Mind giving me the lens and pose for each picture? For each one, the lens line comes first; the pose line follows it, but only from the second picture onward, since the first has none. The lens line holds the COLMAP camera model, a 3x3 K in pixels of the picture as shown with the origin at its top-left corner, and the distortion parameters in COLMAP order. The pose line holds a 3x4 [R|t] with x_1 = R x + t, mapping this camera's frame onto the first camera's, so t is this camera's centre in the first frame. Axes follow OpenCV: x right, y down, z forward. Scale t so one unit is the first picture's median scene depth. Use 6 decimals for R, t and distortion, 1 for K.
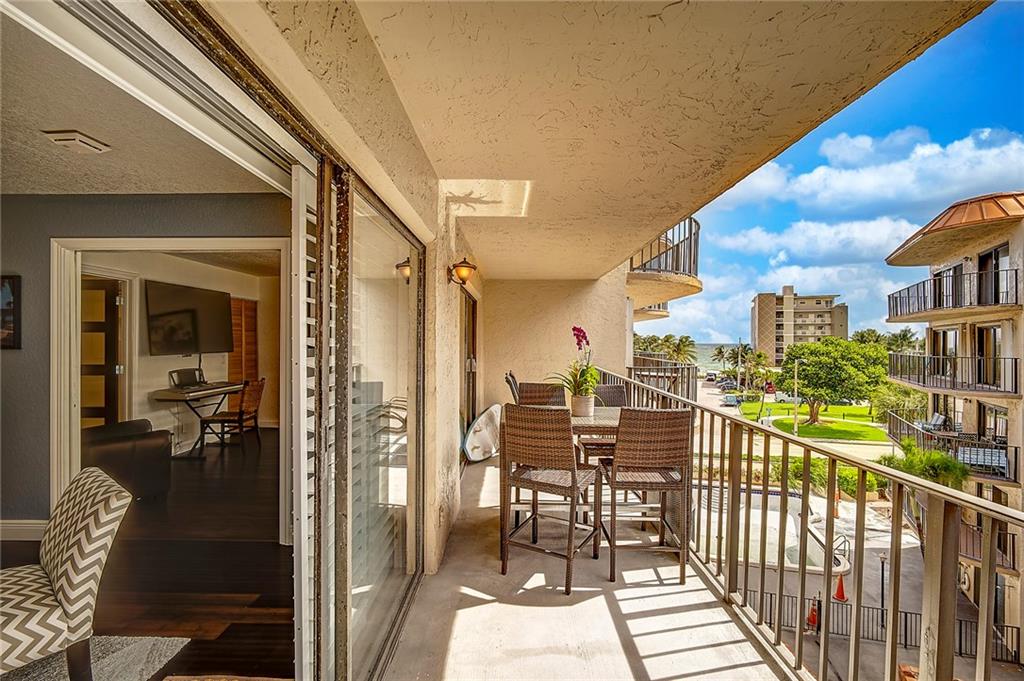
lens RADIAL K [[446.8, 0, 515.2], [0, 446.8, 343.1], [0, 0, 1]] dist [-0.020253, 0.006705]
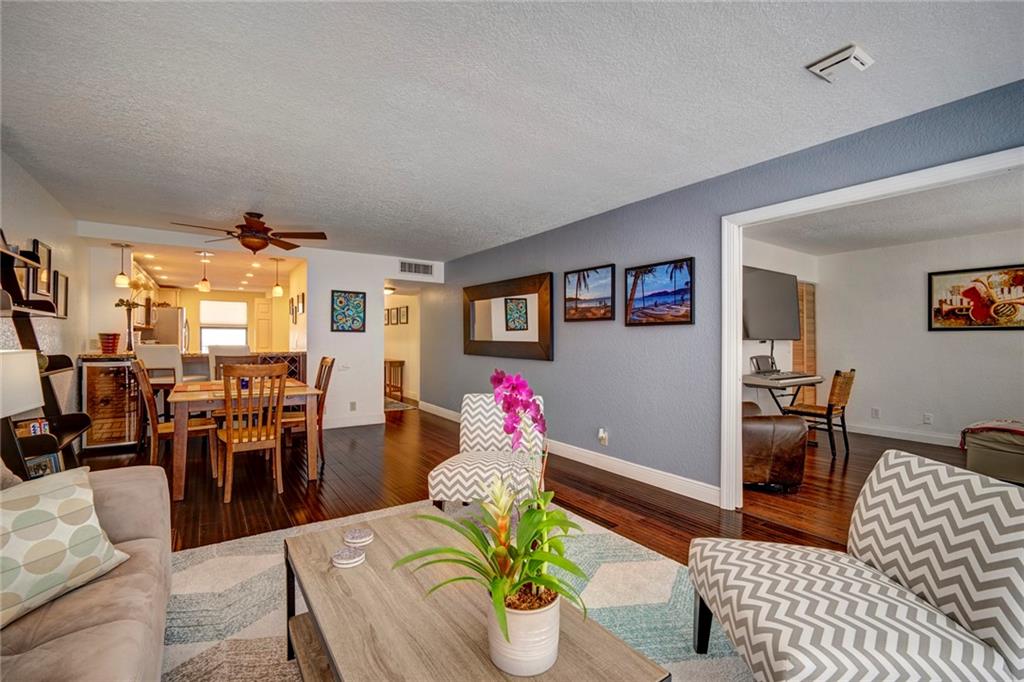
lens RADIAL K [[446.8, 0, 511.3], [0, 446.8, 340.1], [0, 0, 1]] dist [-0.020253, 0.006705]
pose [[0.567337, 0.000410, -0.823486, -0.264839], [-0.008604, 0.999948, -0.005430, 0.036191], [0.823441, 0.010166, 0.567311, -0.003489]]
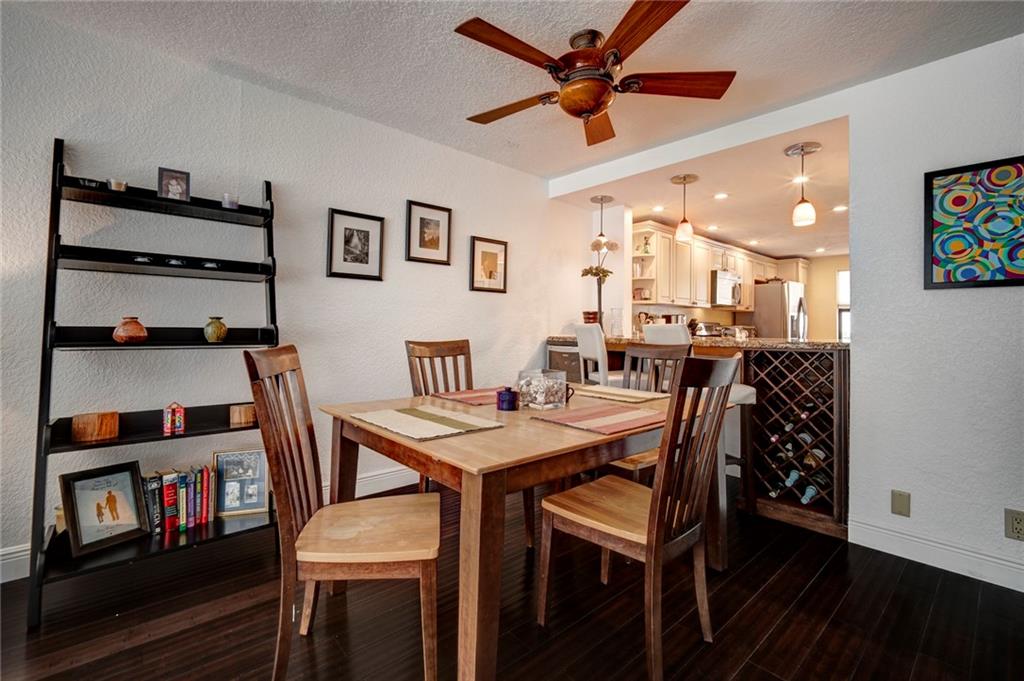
lens RADIAL K [[446.8, 0, 513.3], [0, 446.8, 323.8], [0, 0, 1]] dist [-0.020253, 0.006705]
pose [[-0.744747, -0.017003, -0.667130, -0.890720], [-0.017534, 0.999829, -0.005909, 0.052756], [0.667116, 0.007297, -0.744918, 0.303332]]
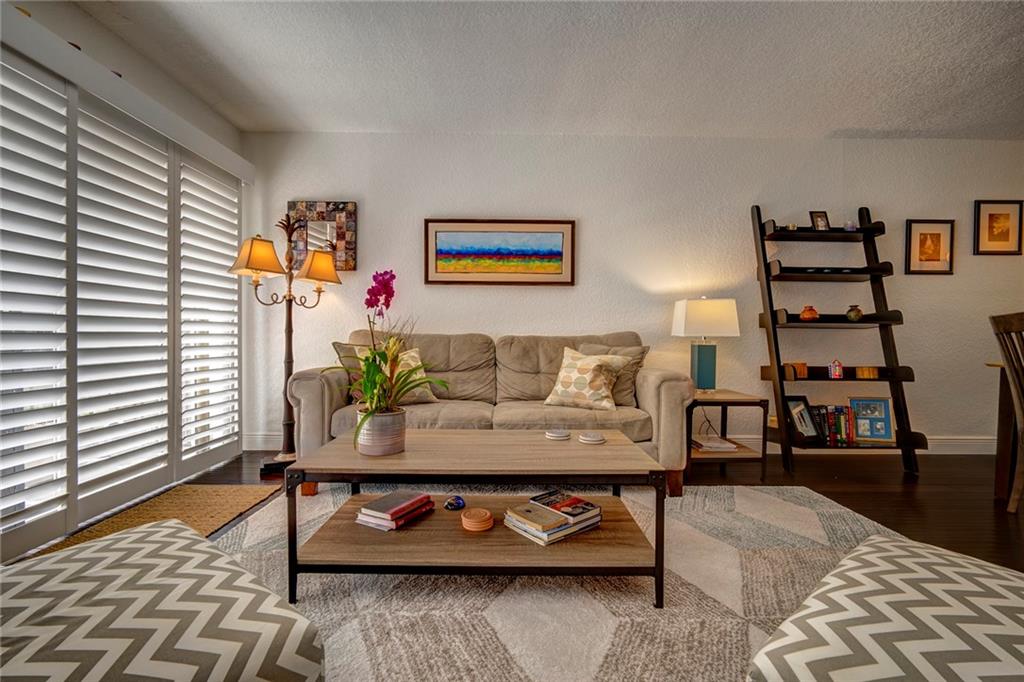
lens RADIAL K [[446.8, 0, 510.8], [0, 446.8, 337.5], [0, 0, 1]] dist [-0.020253, 0.006705]
pose [[-0.999924, -0.011329, -0.004938, -0.506489], [-0.011388, 0.999863, 0.012035, 0.088922], [0.004801, 0.012090, -0.999915, 0.414255]]
